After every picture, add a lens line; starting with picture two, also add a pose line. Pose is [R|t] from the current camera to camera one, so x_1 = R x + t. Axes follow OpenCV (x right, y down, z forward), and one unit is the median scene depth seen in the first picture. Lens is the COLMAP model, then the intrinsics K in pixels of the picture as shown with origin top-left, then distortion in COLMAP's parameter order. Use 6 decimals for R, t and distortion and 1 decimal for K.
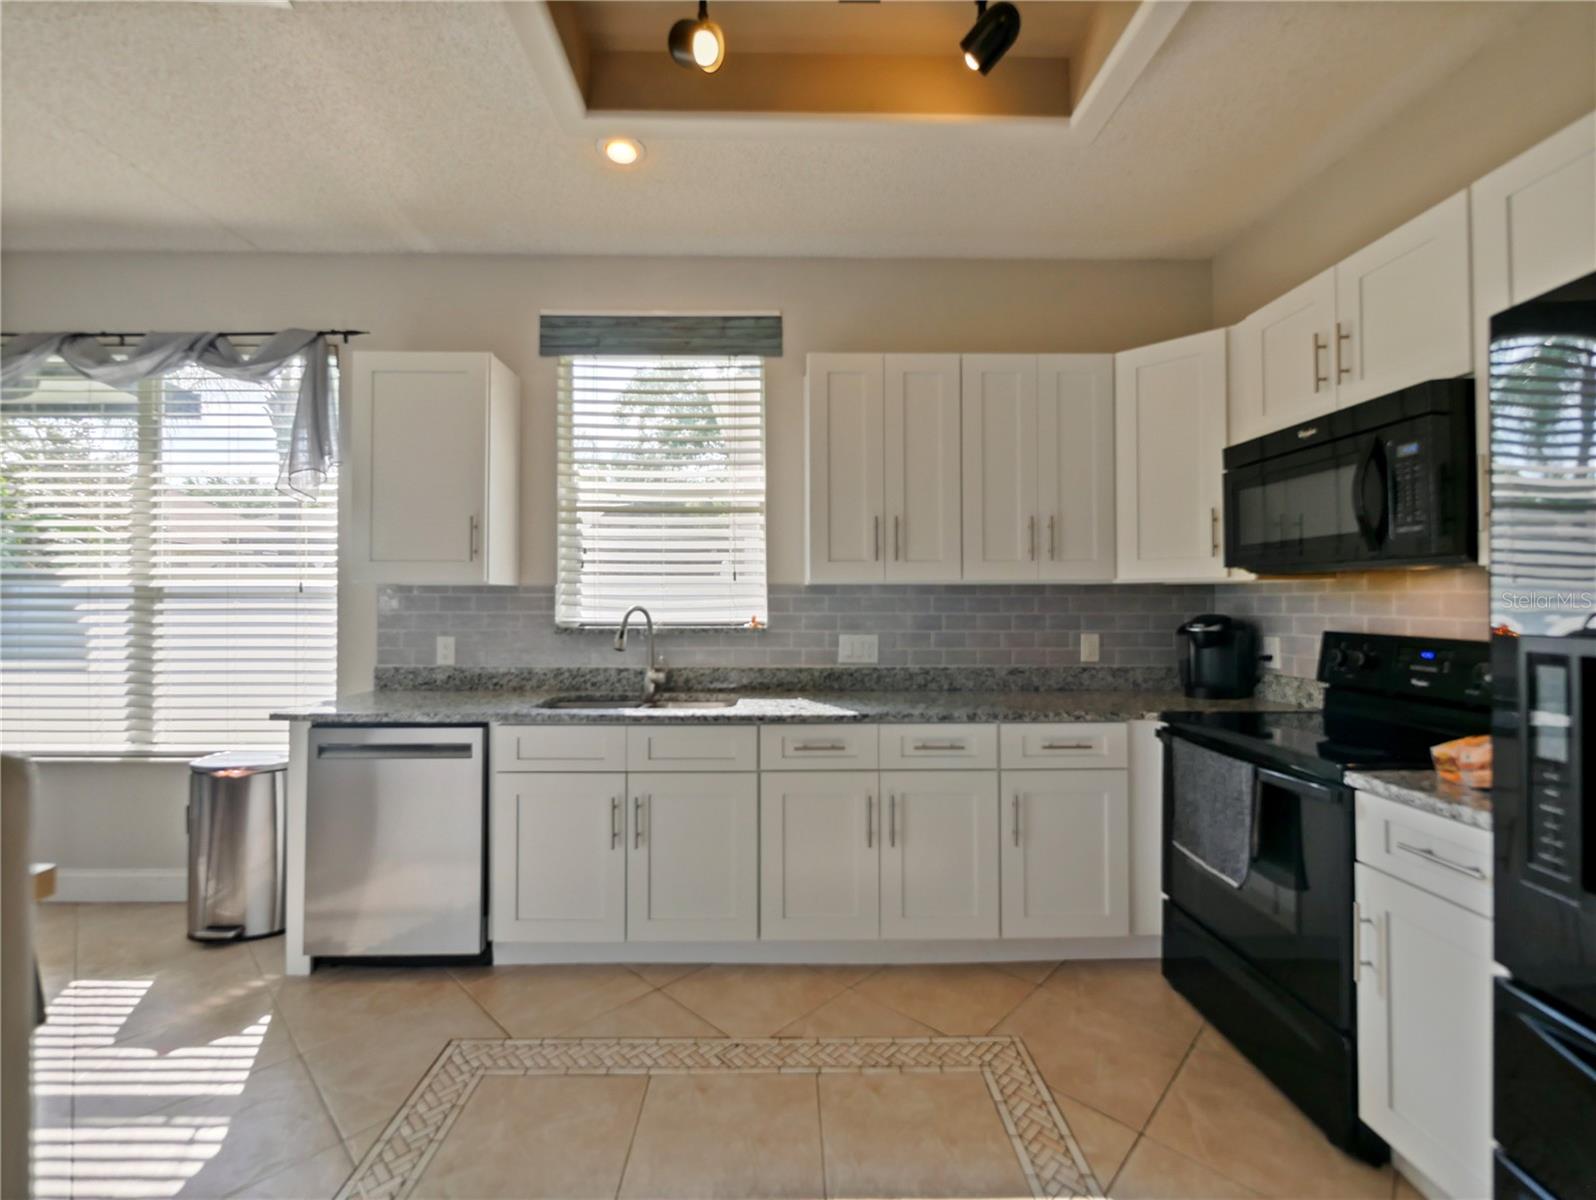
lens RADIAL K [[685.7, 0, 792.2], [0, 685.7, 589.8], [0, 0, 1]] dist [-0.000317, -0.000365]
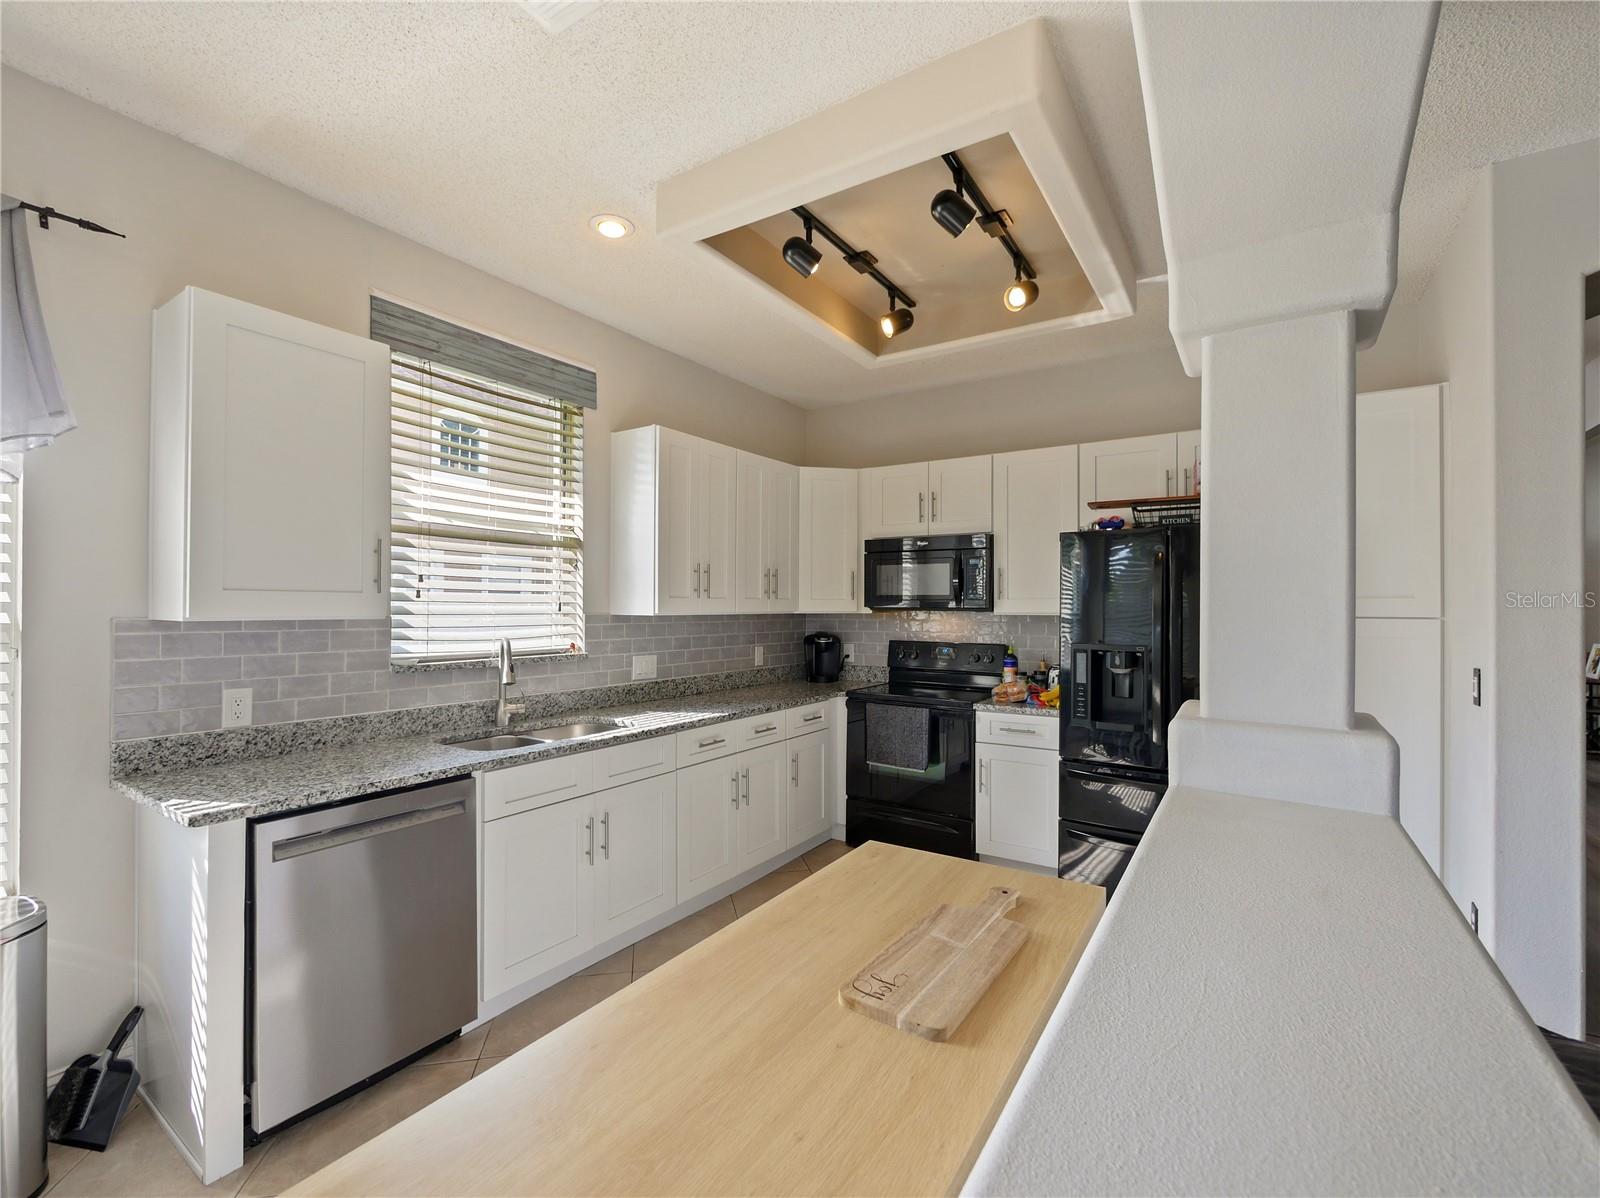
lens RADIAL K [[686.5, 0, 798.1], [0, 686.5, 602.6], [0, 0, 1]] dist [-0.000412, -0.000101]
pose [[0.582209, 0.008798, 0.812991, -0.761757], [-0.016243, 0.999868, 0.000811, -0.034415], [-0.812877, -0.013678, 0.582275, 0.083443]]
